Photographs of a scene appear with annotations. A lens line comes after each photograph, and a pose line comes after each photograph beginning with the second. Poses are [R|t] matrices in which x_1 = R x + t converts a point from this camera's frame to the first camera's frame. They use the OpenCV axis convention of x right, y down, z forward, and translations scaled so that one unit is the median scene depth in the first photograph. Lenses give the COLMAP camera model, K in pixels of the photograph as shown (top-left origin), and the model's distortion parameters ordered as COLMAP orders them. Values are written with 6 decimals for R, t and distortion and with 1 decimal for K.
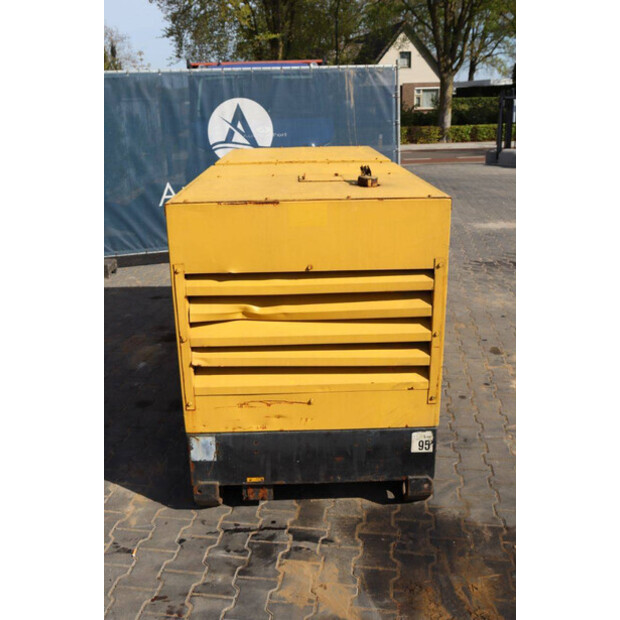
lens RADIAL K [[622.1, 0, 310.0], [0, 622.1, 310.0], [0, 0, 1]] dist [-0.057002, 0.017425]
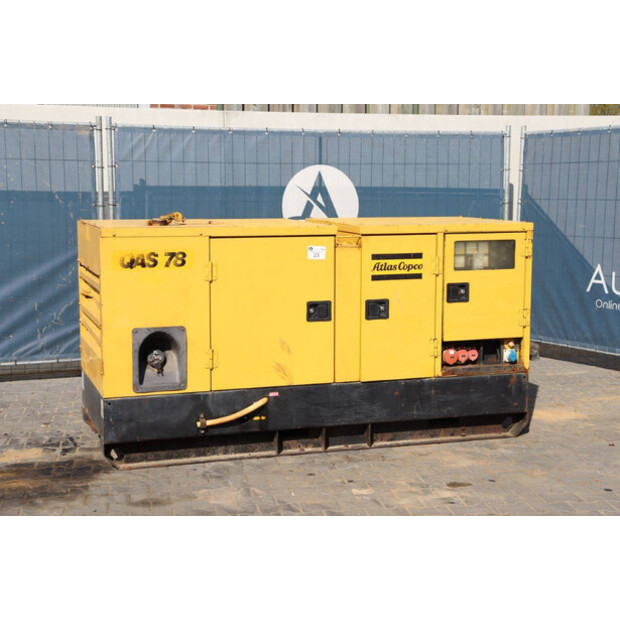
lens RADIAL K [[1075.4, 0, 310.0], [0, 1075.4, 310.0], [0, 0, 1]] dist [0.174368, 0.139869]
pose [[0.291878, 0.136571, -0.946655, 2.528399], [-0.314332, 0.948473, 0.039917, -0.227139], [0.903329, 0.285913, 0.319767, 0.598804]]
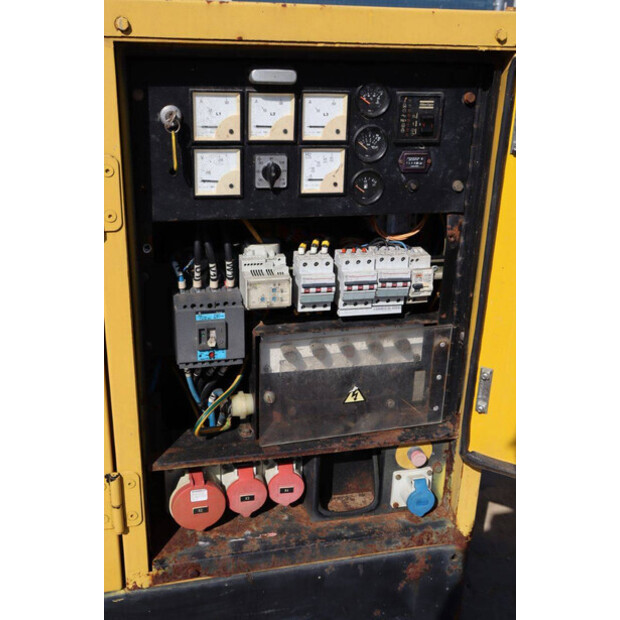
lens RADIAL K [[725.8, 0, 310.0], [0, 725.8, 310.0], [0, 0, 1]] dist [-0.065340, 0.231572]
pose [[0.200658, 0.383664, -0.901409, 0.578320], [-0.345776, 0.888641, 0.301258, -0.421299], [0.916611, 0.251236, 0.310975, 1.659242]]
